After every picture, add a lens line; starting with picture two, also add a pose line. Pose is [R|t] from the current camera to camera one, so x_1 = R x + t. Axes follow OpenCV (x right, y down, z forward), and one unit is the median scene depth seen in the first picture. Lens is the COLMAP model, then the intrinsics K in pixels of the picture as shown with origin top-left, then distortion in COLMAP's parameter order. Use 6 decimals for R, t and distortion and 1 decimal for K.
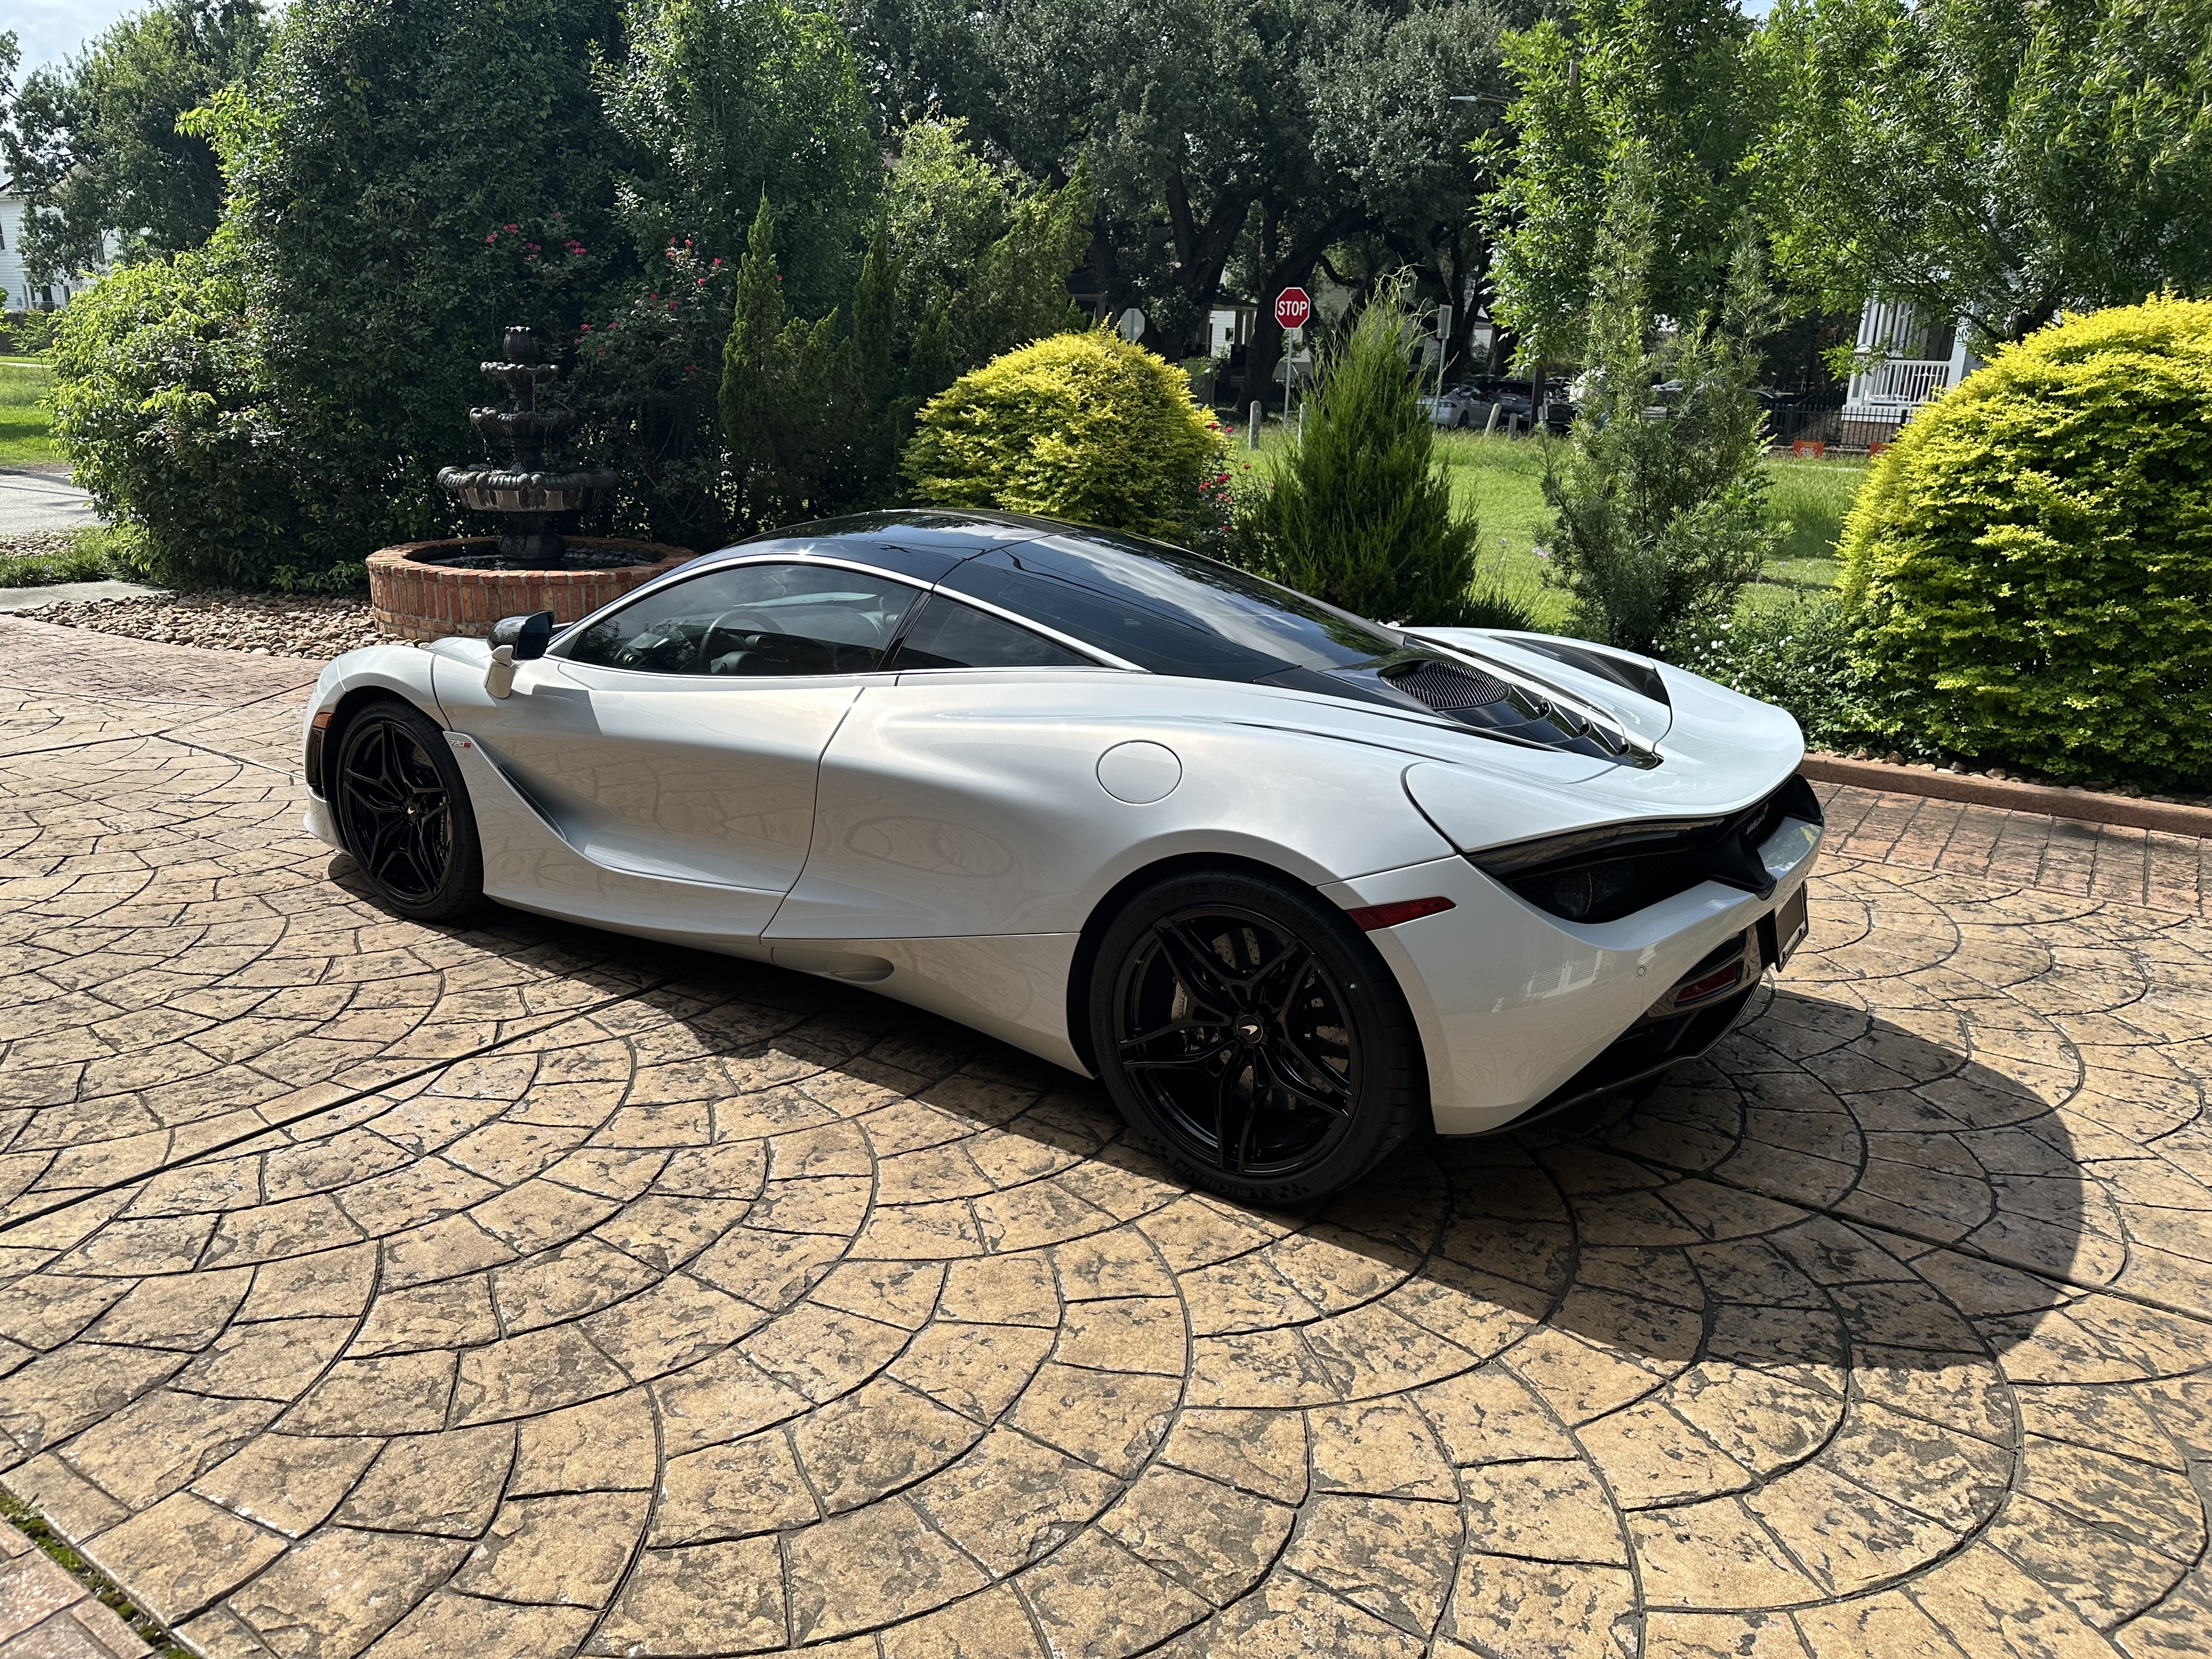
lens RADIAL K [[1526.1, 0, 1109.6], [0, 1526.1, 886.6], [0, 0, 1]] dist [0.036377, -0.083485]
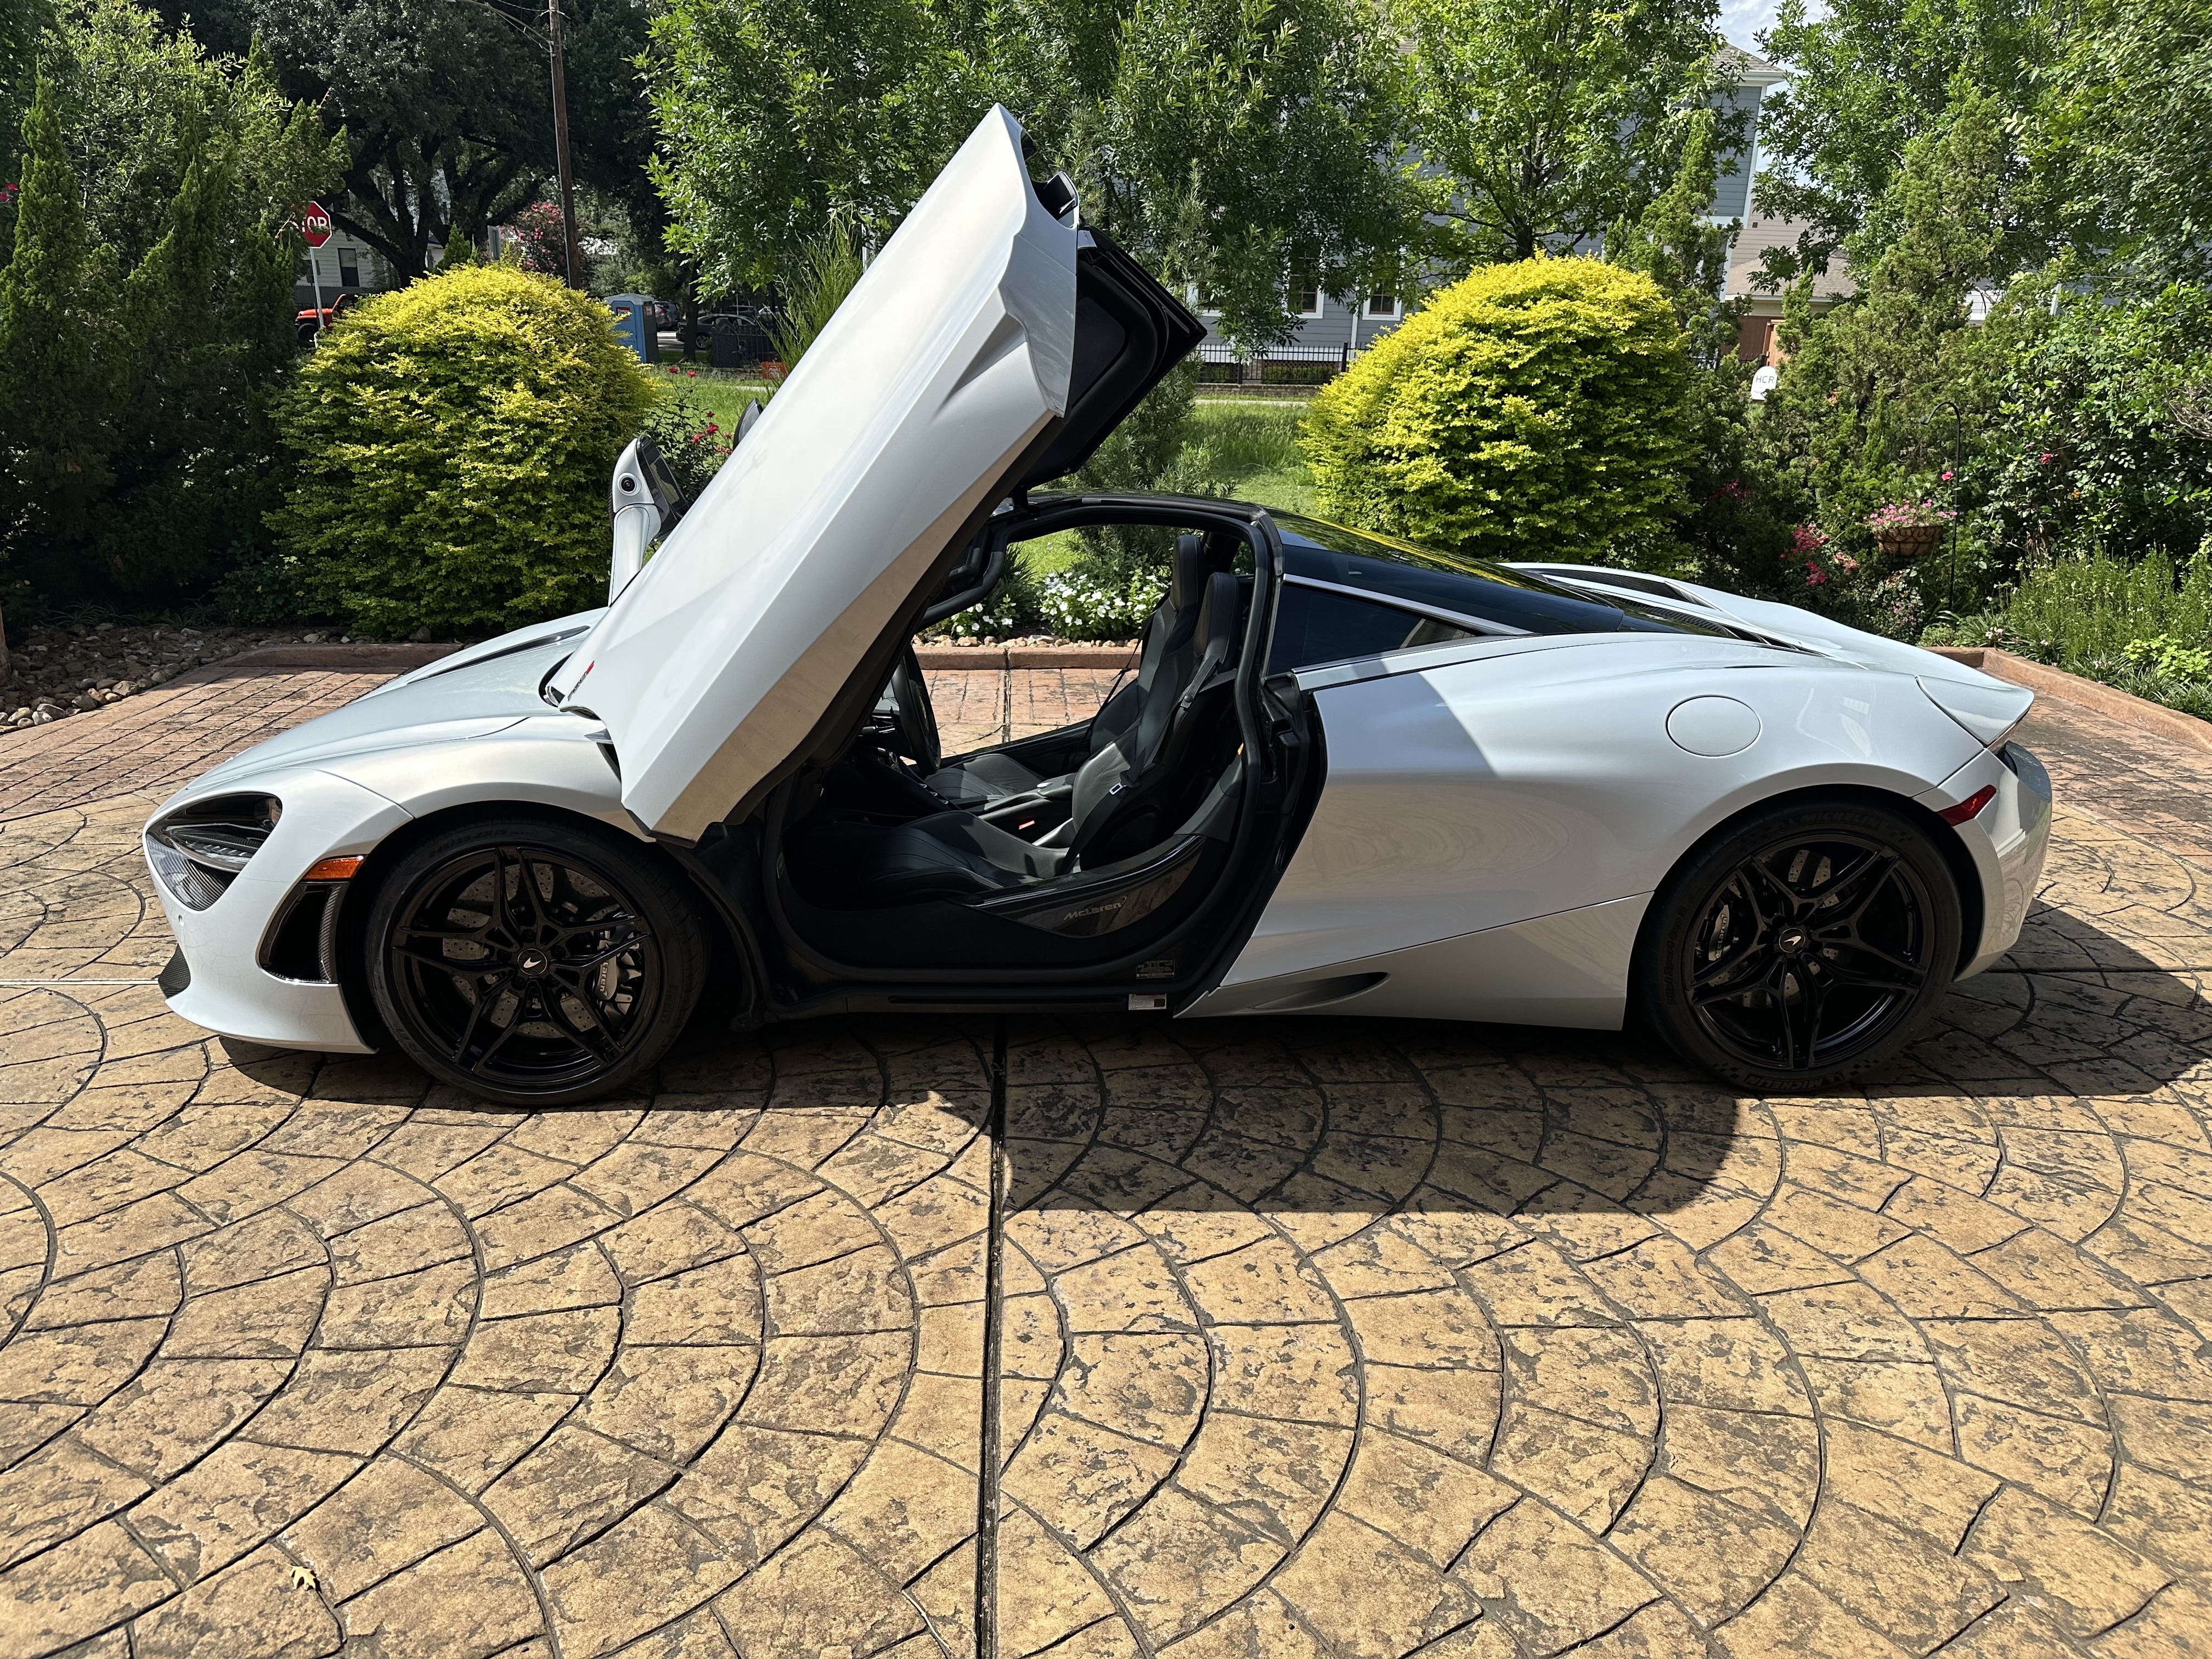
lens RADIAL K [[1577.0, 0, 1107.5], [0, 1577.0, 829.8], [0, 0, 1]] dist [0.015163, -0.026671]
pose [[0.795327, -0.189261, 0.575878, -0.440930], [0.187416, 0.980238, 0.063319, -0.069216], [-0.576481, 0.057570, 0.815080, 0.163570]]
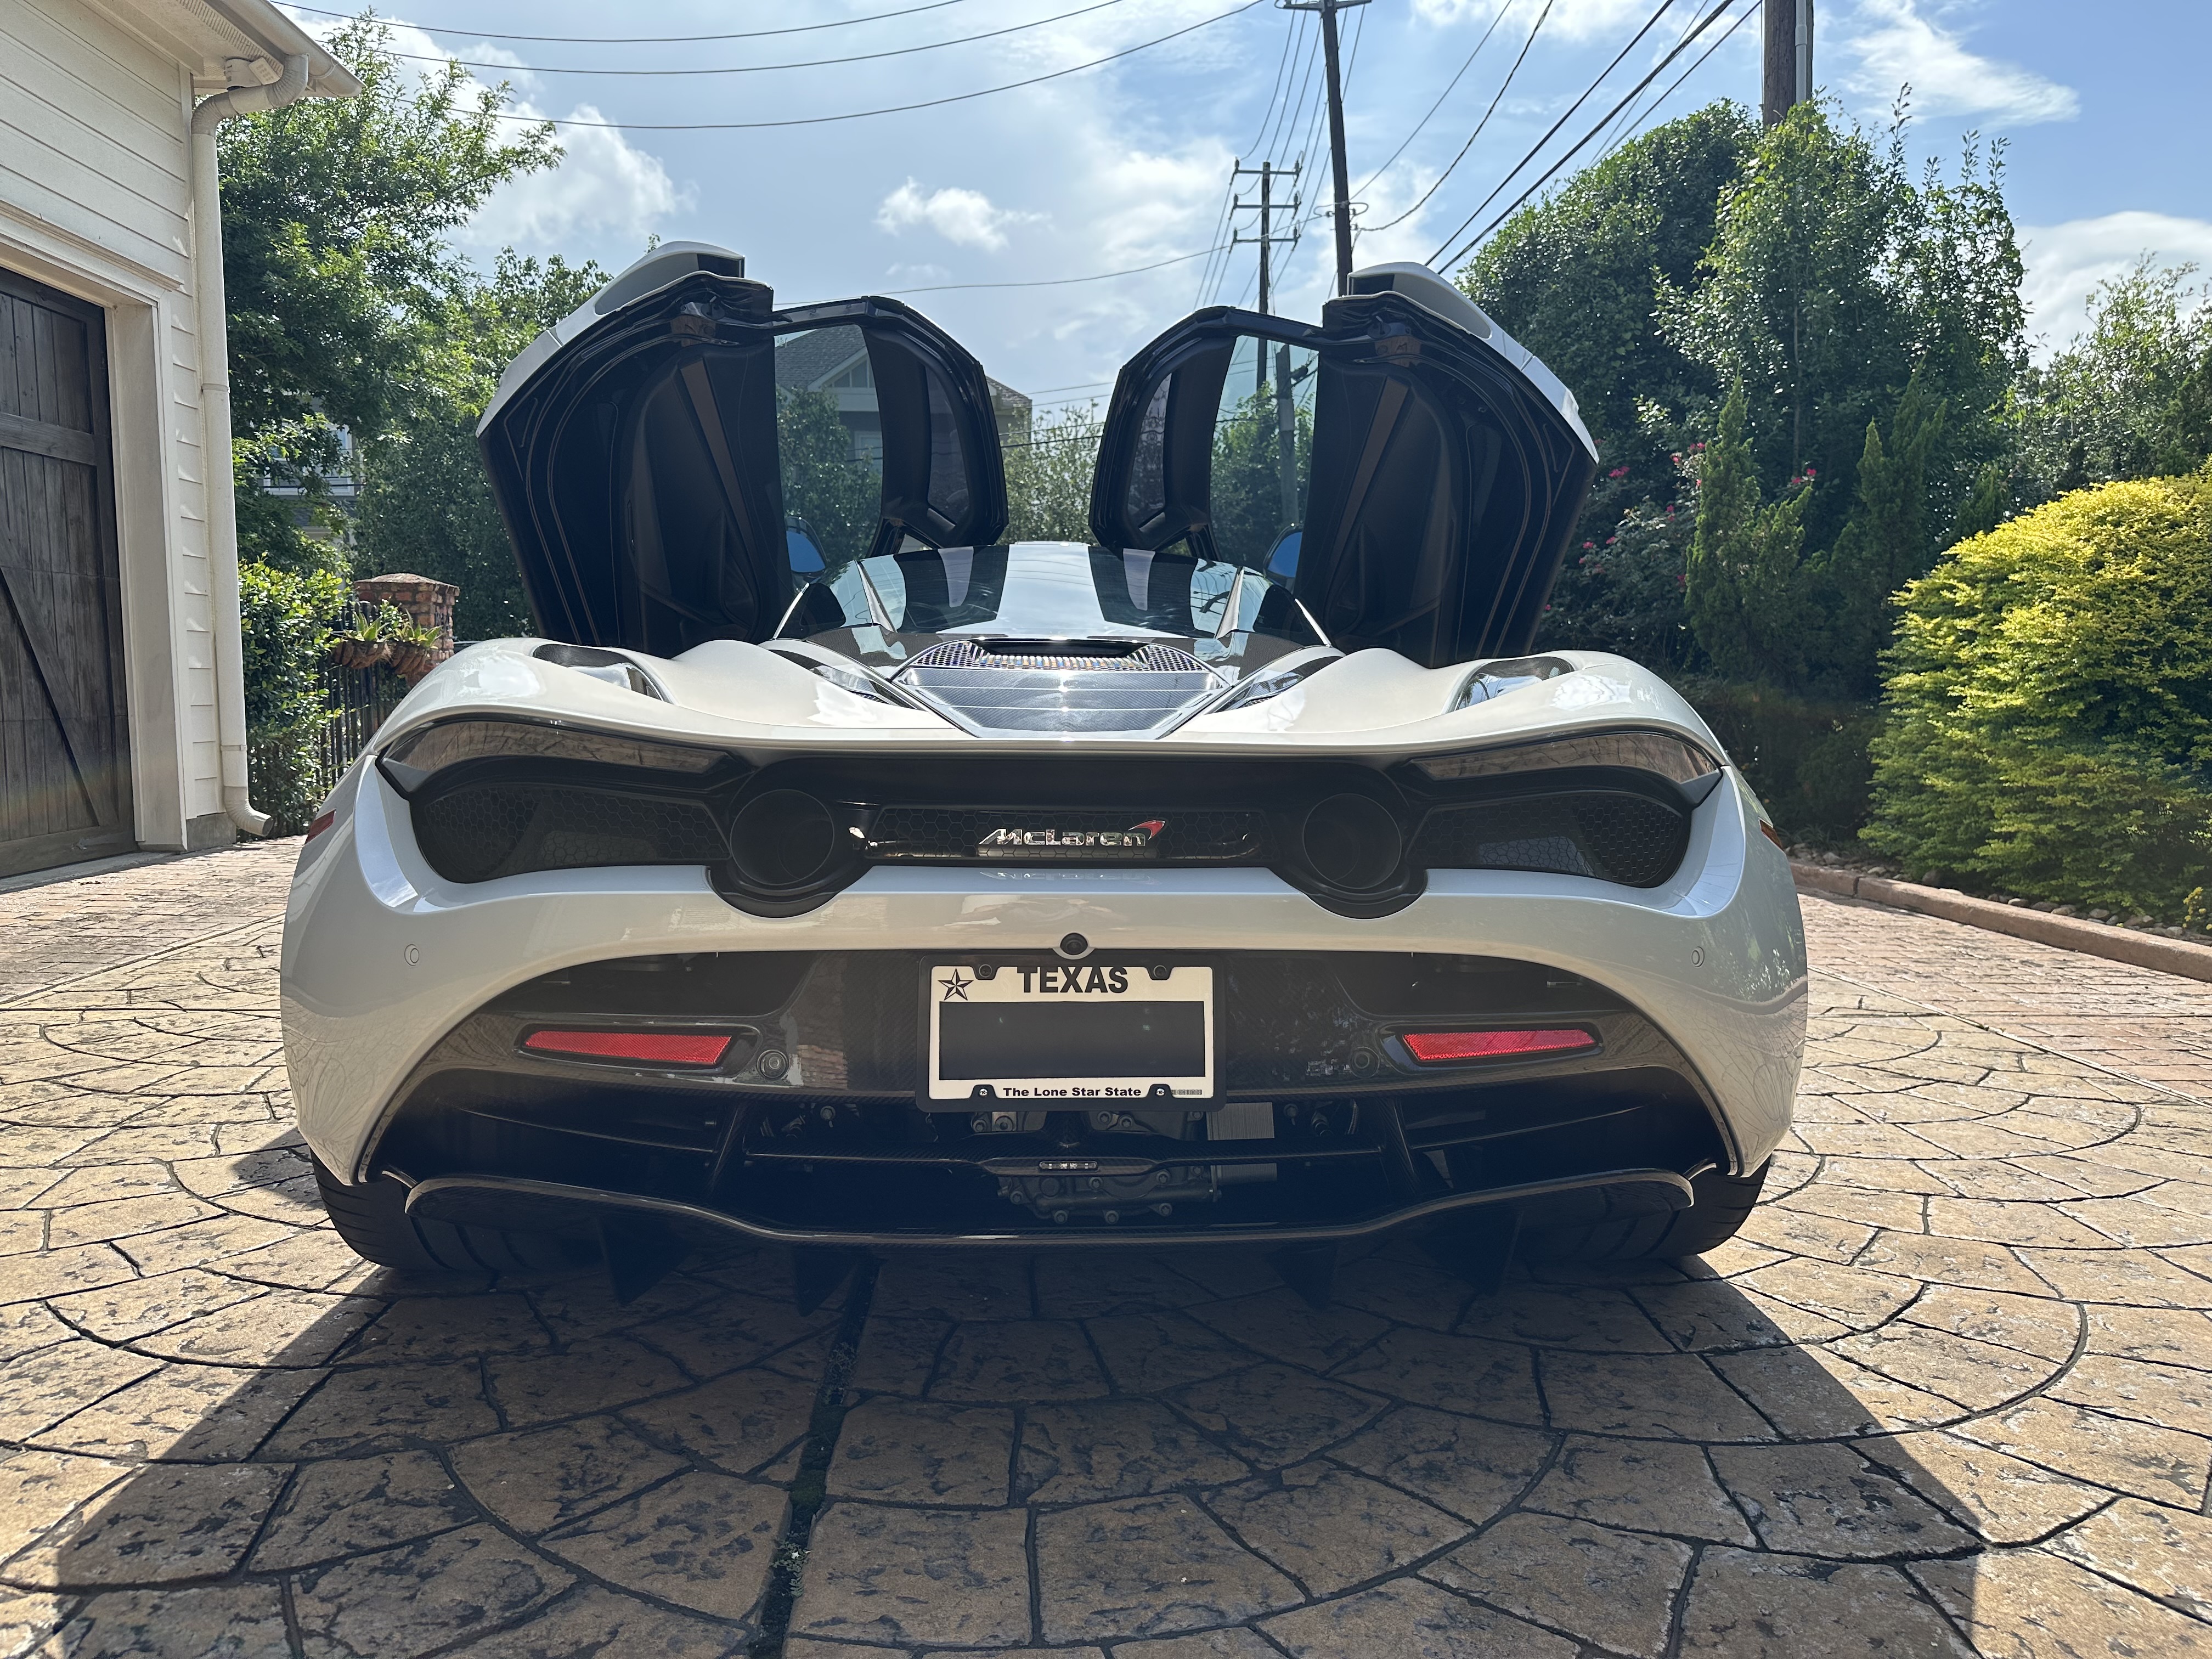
lens RADIAL K [[1577.0, 0, 1107.5], [0, 1577.0, 829.8], [0, 0, 1]] dist [0.015163, -0.026671]
pose [[0.590250, 0.042361, -0.806109, 0.419946], [-0.241124, 0.962282, -0.125988, 0.008737], [0.770367, 0.268737, 0.578201, 0.350705]]
